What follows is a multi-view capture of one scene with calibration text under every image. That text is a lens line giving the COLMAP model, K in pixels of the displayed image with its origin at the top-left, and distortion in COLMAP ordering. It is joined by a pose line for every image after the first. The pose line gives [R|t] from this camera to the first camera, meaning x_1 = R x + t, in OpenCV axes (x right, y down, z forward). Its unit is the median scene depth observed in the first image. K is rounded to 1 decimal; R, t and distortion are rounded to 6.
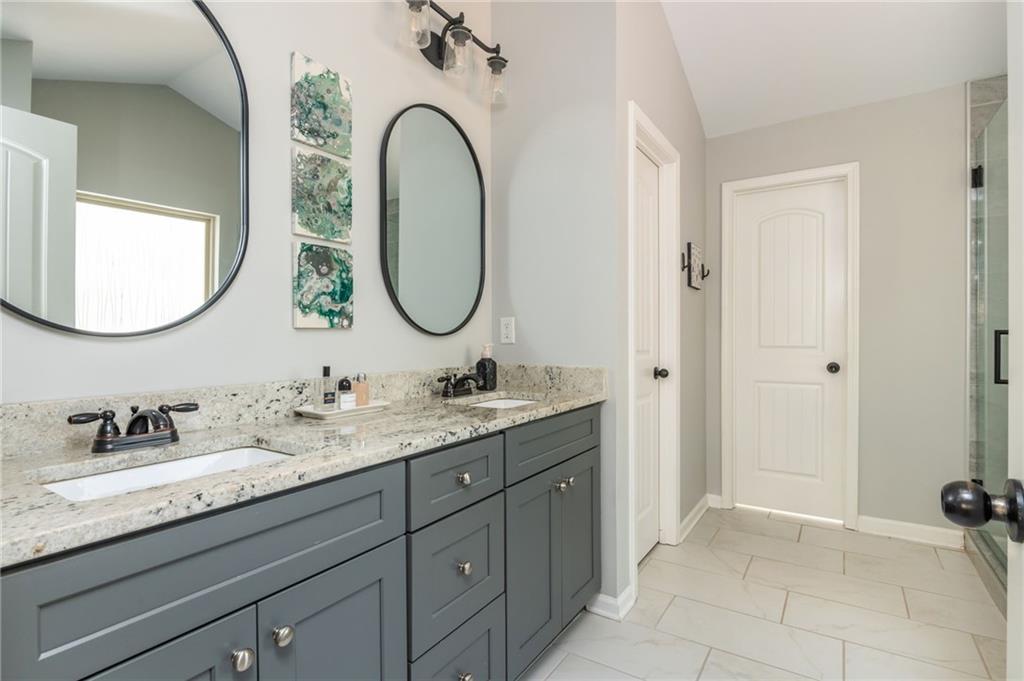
lens RADIAL K [[512.0, 0, 506.3], [0, 512.0, 345.4], [0, 0, 1]] dist [0.014304, -0.011615]
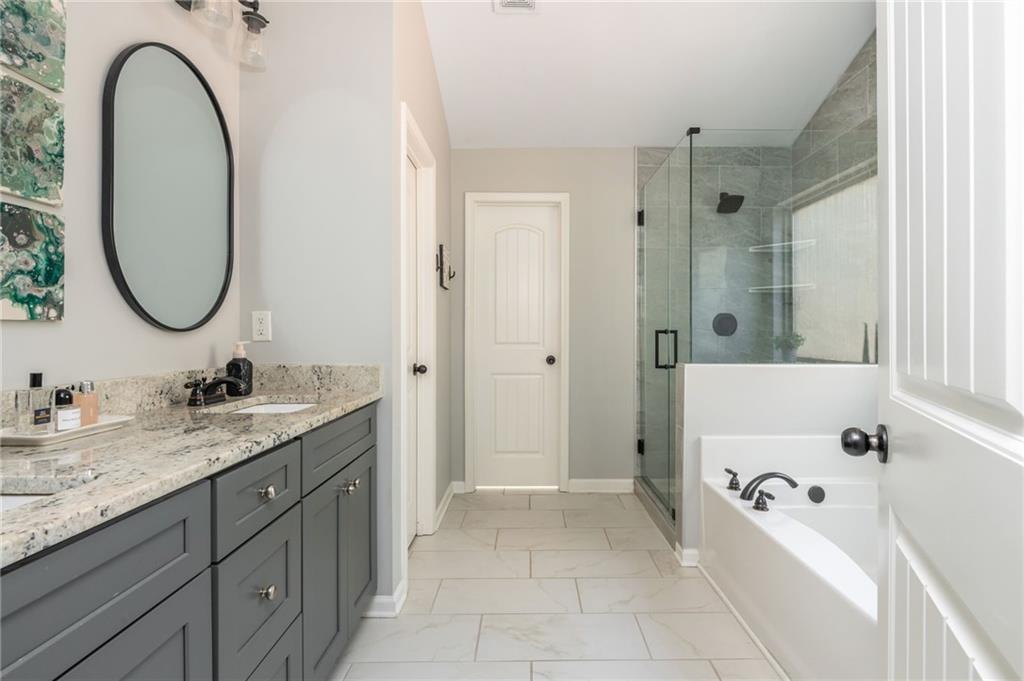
lens RADIAL K [[554.0, 0, 512.0], [0, 554.0, 340.5], [0, 0, 1]] dist [0.005998, -0.003590]
pose [[0.827104, -0.003158, 0.562040, -0.217133], [0.005518, 0.999982, -0.002503, 0.000309], [-0.562022, 0.005172, 0.827106, -0.029316]]
